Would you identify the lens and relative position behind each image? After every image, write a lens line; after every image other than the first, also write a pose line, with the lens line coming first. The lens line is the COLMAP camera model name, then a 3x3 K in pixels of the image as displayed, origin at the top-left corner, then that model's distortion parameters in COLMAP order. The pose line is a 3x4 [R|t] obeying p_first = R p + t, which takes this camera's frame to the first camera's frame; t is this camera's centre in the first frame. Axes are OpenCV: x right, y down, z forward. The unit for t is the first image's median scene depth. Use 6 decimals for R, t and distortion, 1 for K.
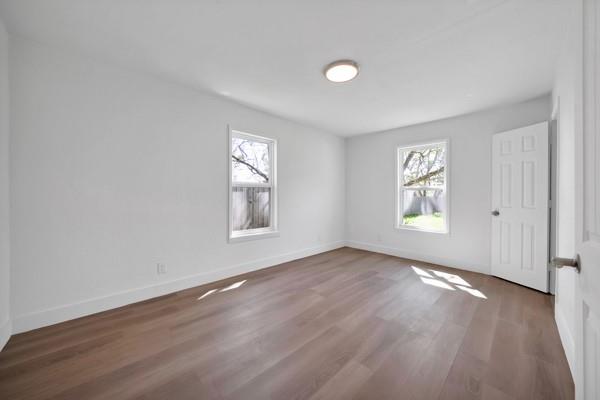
lens RADIAL K [[220.5, 0, 296.3], [0, 220.5, 196.2], [0, 0, 1]] dist [-0.001836, 0.000038]
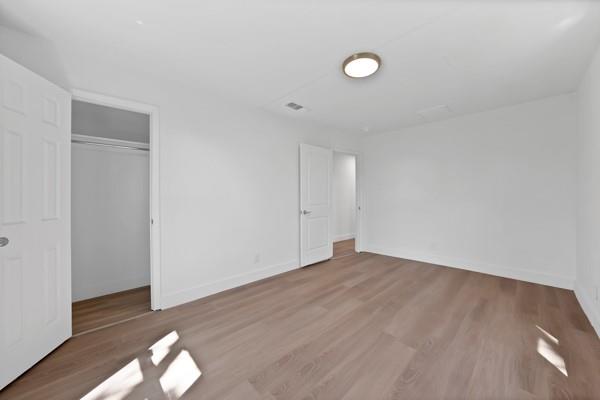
lens RADIAL K [[220.5, 0, 296.3], [0, 220.5, 196.2], [0, 0, 1]] dist [-0.001836, 0.000038]
pose [[-0.999994, -0.003347, -0.001152, 0.445263], [-0.003352, 0.999986, 0.004000, -0.013730], [0.001138, 0.004004, -0.999991, 1.792228]]
